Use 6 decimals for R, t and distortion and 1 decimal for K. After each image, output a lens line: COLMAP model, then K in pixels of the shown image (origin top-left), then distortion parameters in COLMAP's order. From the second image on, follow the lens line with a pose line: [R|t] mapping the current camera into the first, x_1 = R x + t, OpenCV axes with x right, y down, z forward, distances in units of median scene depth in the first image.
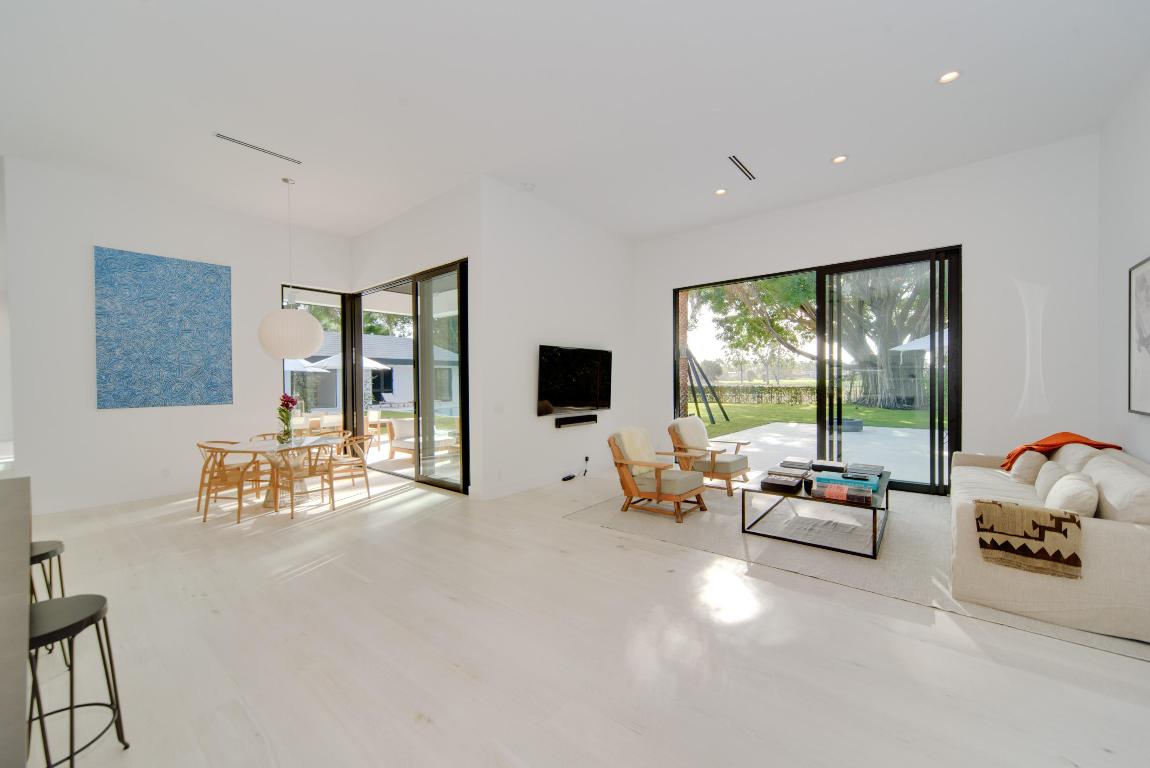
lens RADIAL K [[440.3, 0, 575.0], [0, 440.3, 384.0], [0, 0, 1]] dist [-0.002075, -0.000520]
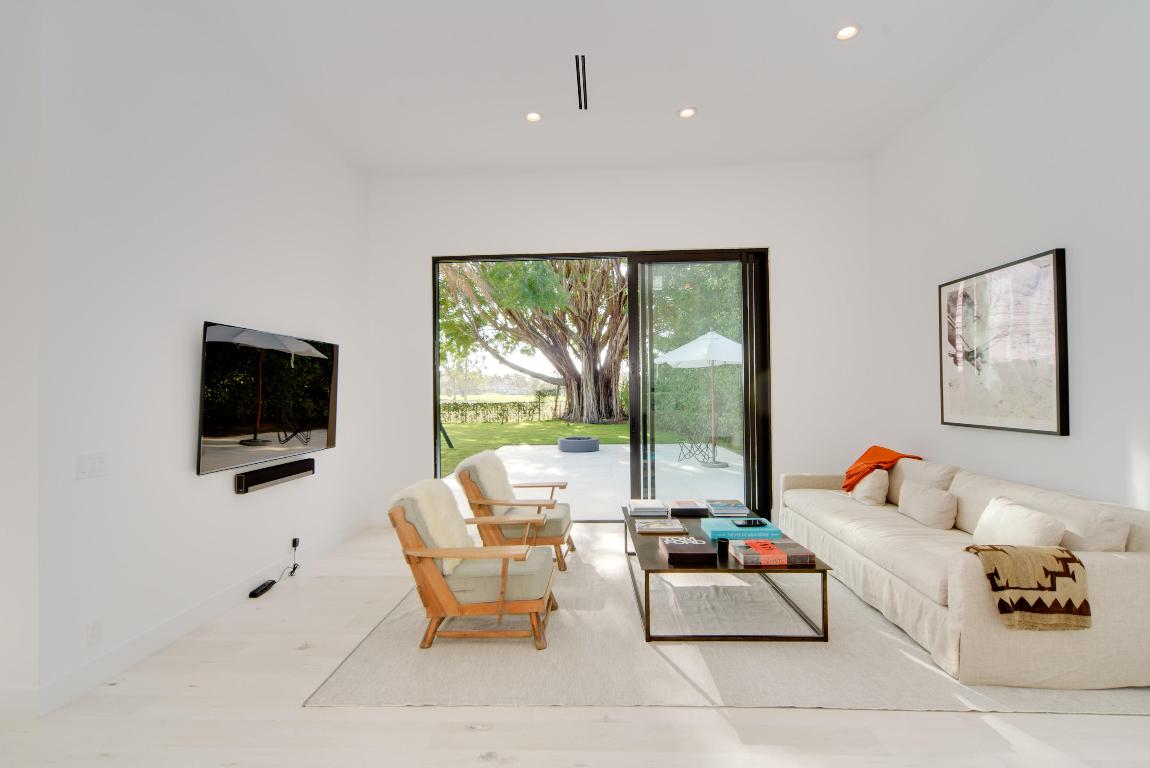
lens RADIAL K [[525.6, 0, 572.2], [0, 525.6, 386.1], [0, 0, 1]] dist [0.000375, 0.000066]
pose [[0.799874, 0.006233, 0.600136, -0.112371], [0.009767, 0.999678, -0.023401, -0.003400], [-0.600089, 0.024580, 0.799556, 0.352563]]
